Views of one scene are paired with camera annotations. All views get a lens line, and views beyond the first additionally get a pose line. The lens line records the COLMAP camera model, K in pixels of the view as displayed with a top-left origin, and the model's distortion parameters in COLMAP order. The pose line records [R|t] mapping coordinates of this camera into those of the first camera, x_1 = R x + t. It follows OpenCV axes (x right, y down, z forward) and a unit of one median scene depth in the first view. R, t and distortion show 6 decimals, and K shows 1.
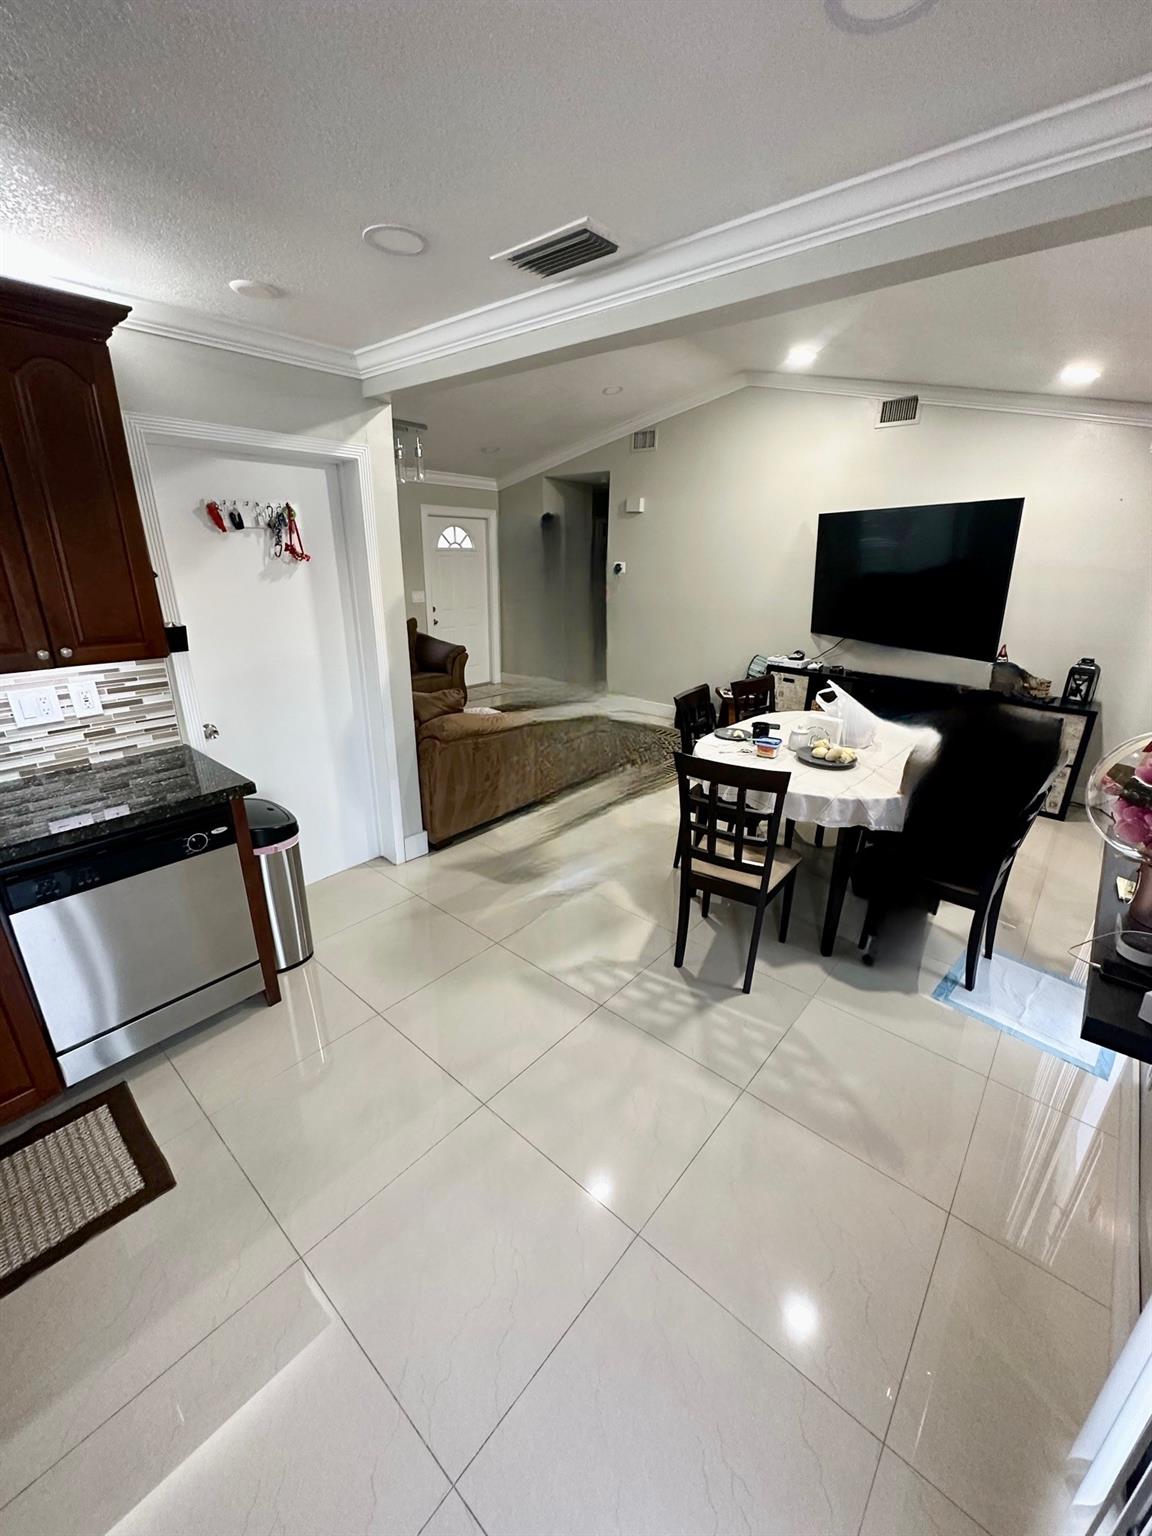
lens RADIAL K [[612.4, 0, 576.0], [0, 612.4, 768.0], [0, 0, 1]] dist [-0.001079, -0.000195]
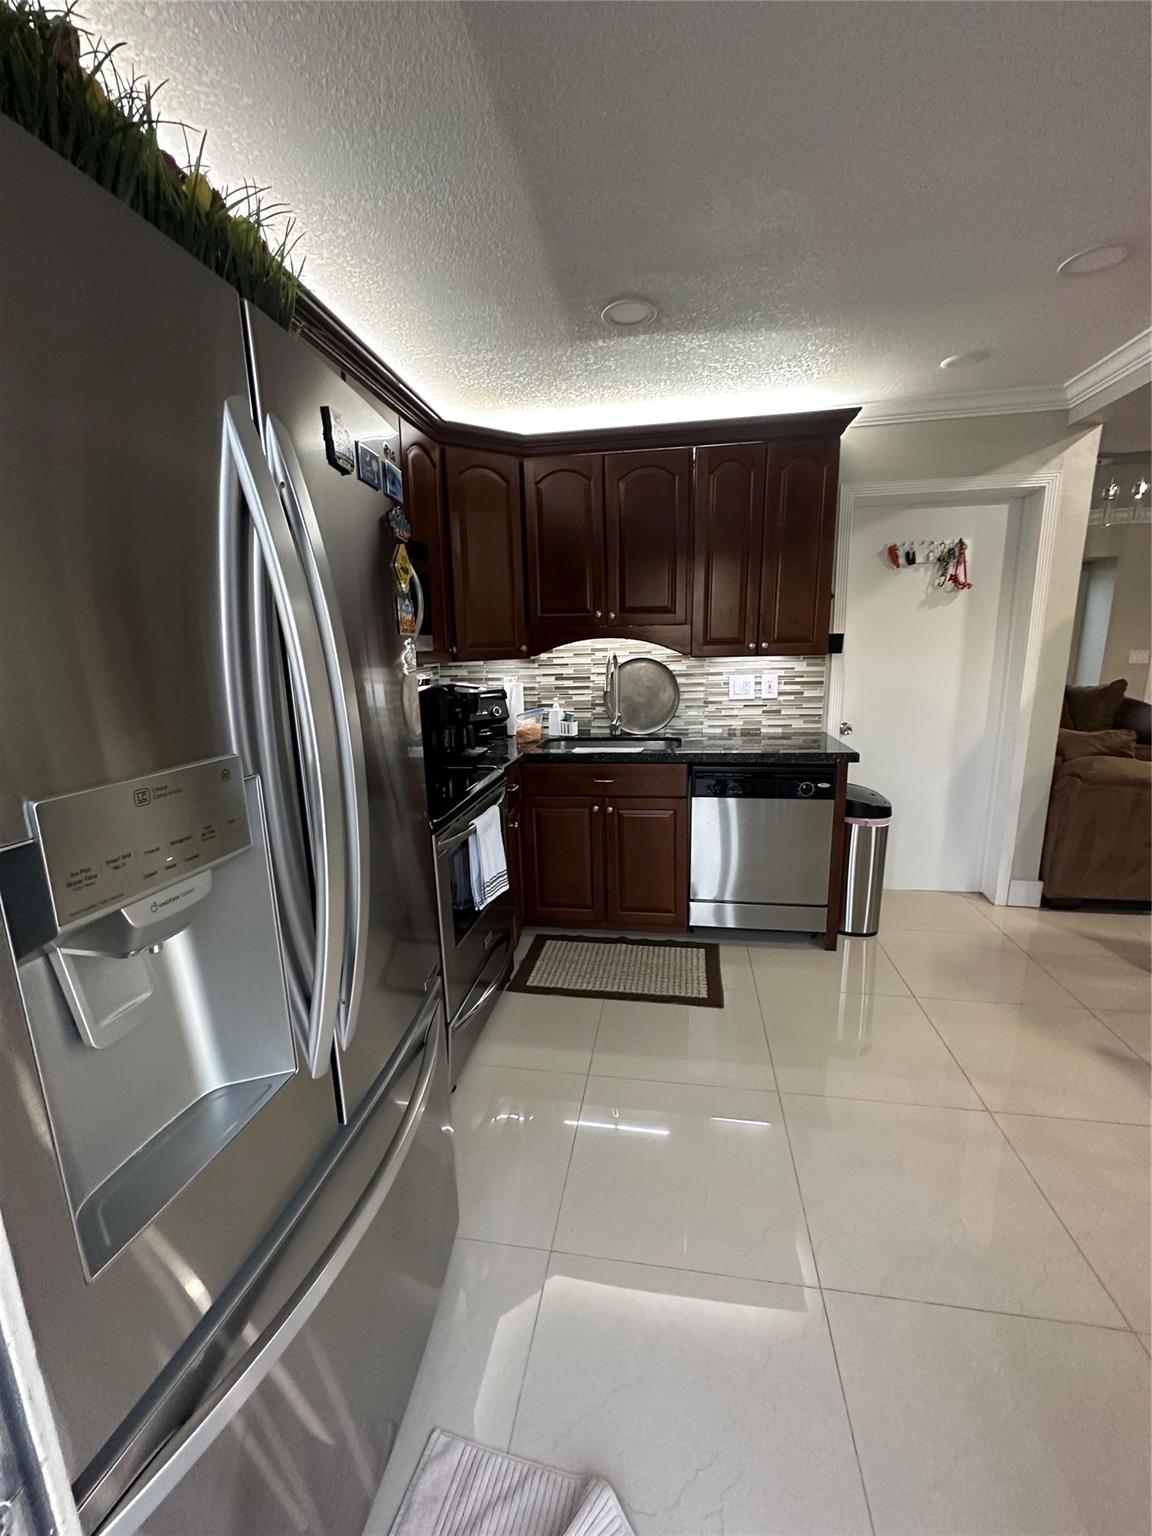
lens RADIAL K [[612.4, 0, 576.0], [0, 612.4, 768.0], [0, 0, 1]] dist [-0.001079, -0.000195]
pose [[0.519149, 0.147683, -0.841828, 0.165617], [-0.260076, 0.965546, 0.009000, 0.144066], [0.814153, 0.214267, 0.539671, -0.088714]]
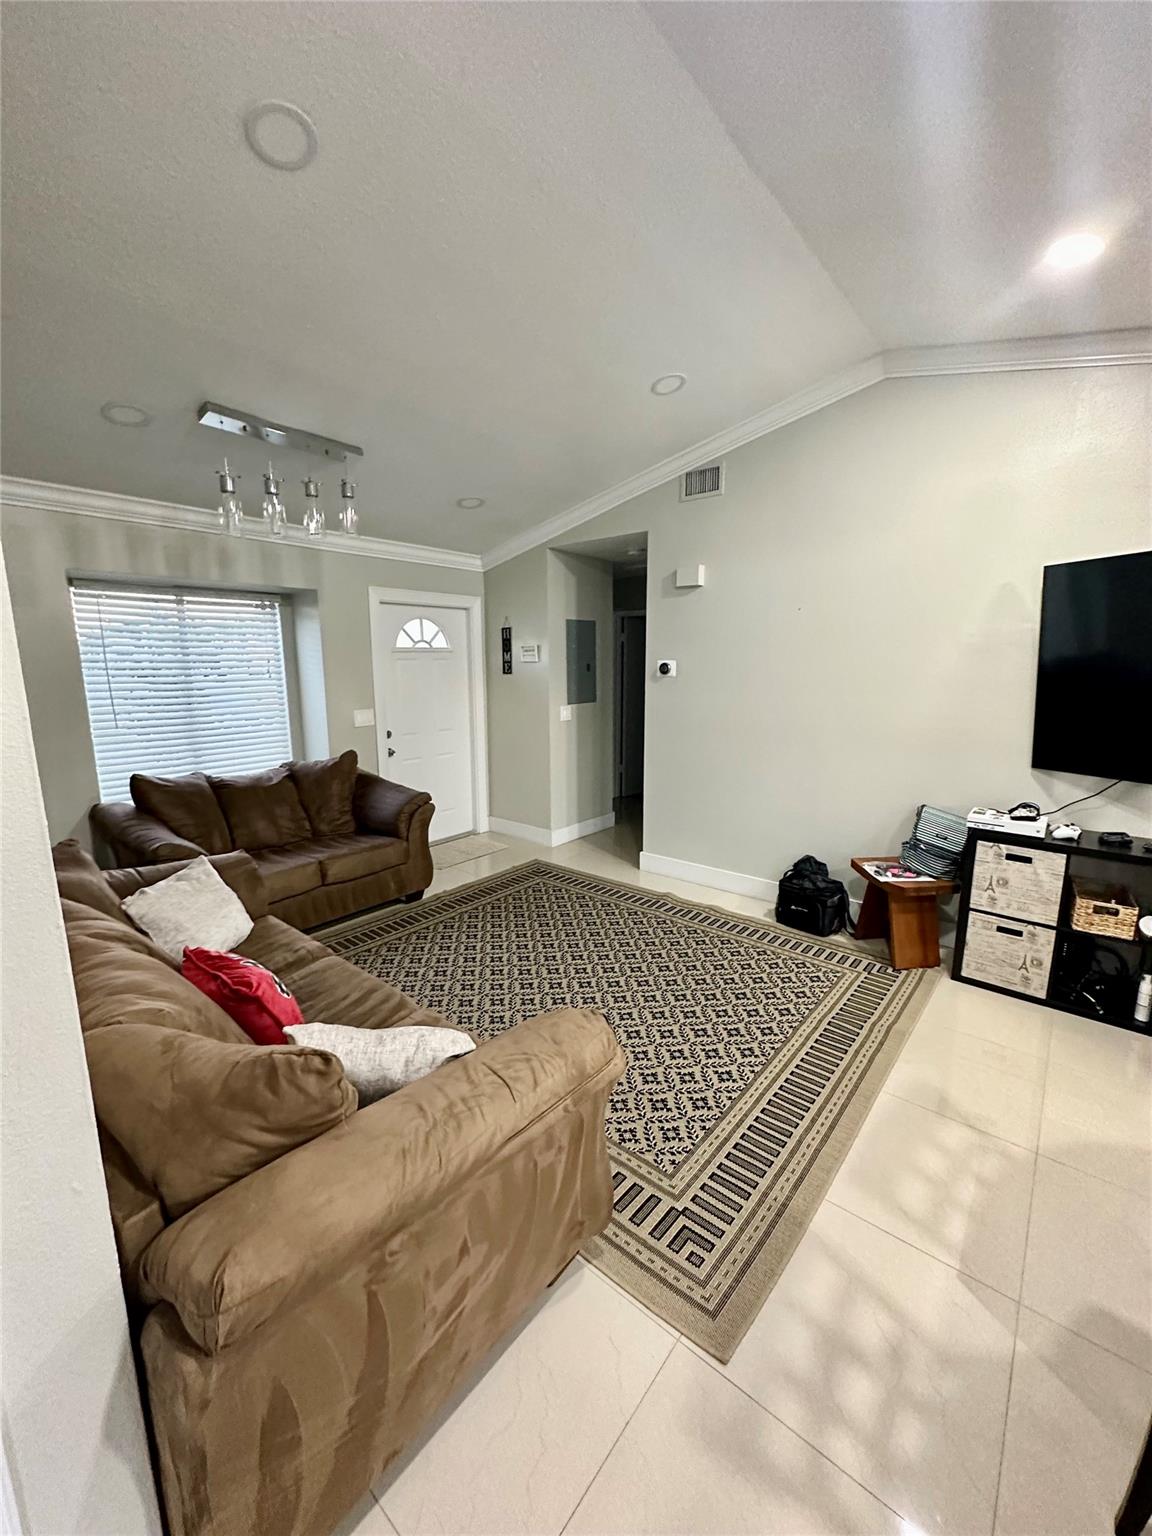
lens RADIAL K [[612.4, 0, 576.0], [0, 612.4, 768.0], [0, 0, 1]] dist [-0.001079, -0.000195]
pose [[0.999606, -0.023749, 0.014941, -0.092744], [0.025910, 0.985661, -0.166738, -0.269504], [-0.010766, 0.167059, 0.985888, 0.869340]]
